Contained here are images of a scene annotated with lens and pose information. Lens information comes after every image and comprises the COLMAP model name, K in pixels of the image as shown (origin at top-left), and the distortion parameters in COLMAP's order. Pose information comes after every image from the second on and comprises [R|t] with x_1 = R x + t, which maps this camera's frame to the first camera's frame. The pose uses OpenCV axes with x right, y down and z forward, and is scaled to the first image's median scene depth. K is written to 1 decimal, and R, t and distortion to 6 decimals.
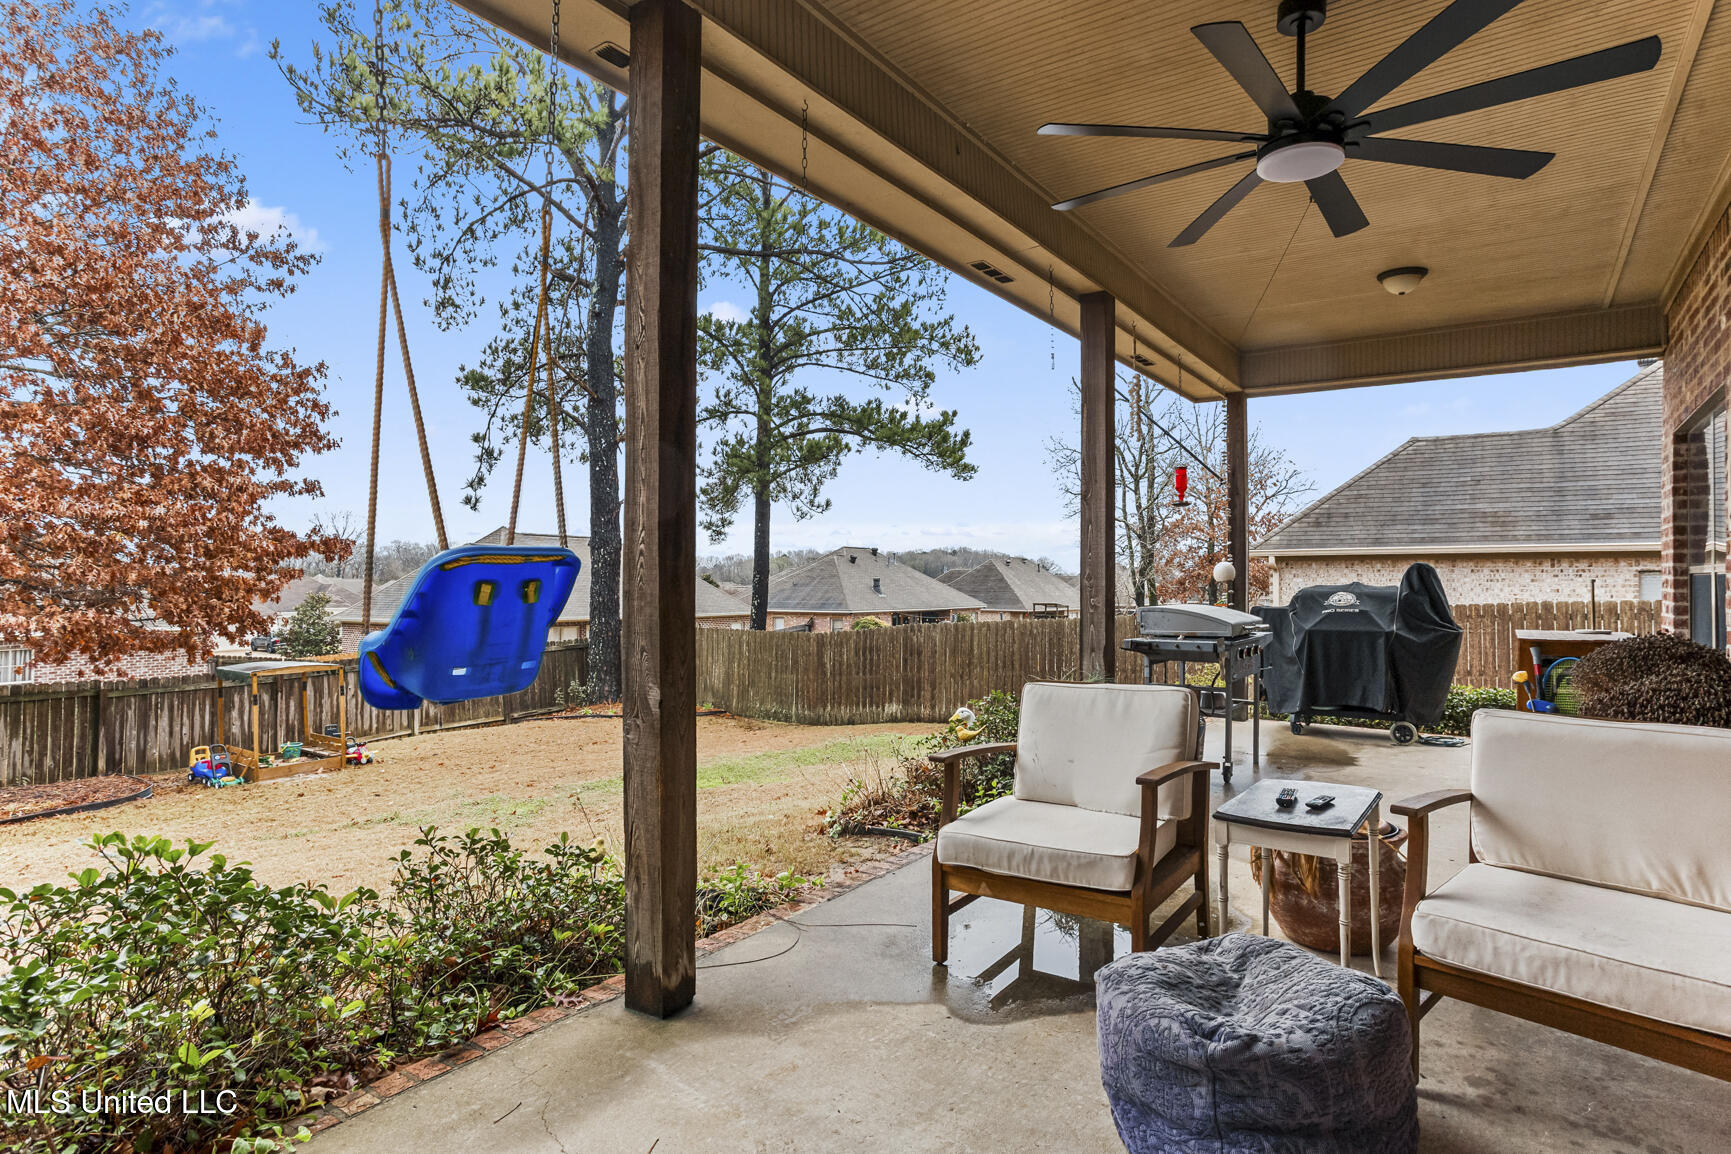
lens RADIAL K [[879.6, 0, 869.8], [0, 879.6, 575.3], [0, 0, 1]] dist [0.012719, 0.003420]
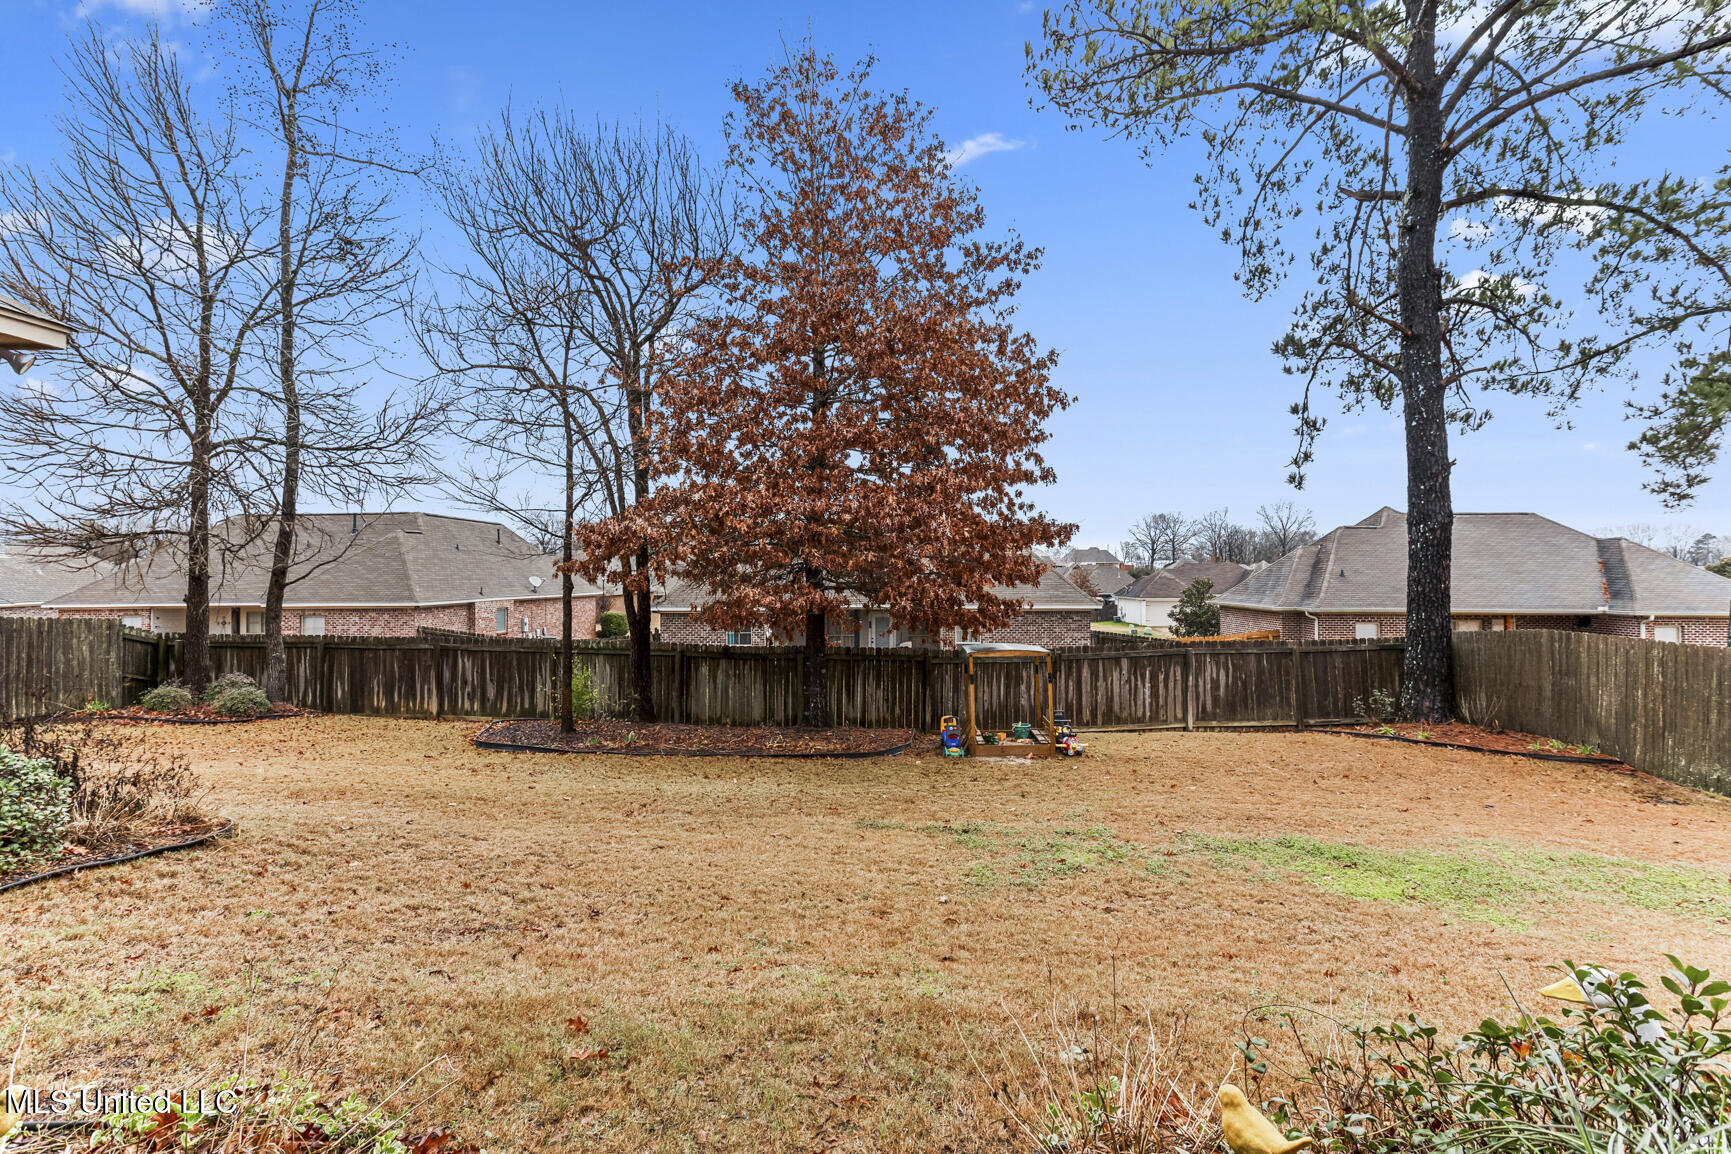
lens RADIAL K [[879.6, 0, 895.6], [0, 879.6, 550.0], [0, 0, 1]] dist [0.012719, 0.003420]
pose [[0.592230, -0.018950, -0.805546, 0.052509], [0.008758, 0.999816, -0.017082, 0.002018], [0.805721, 0.003062, 0.592287, 0.158444]]
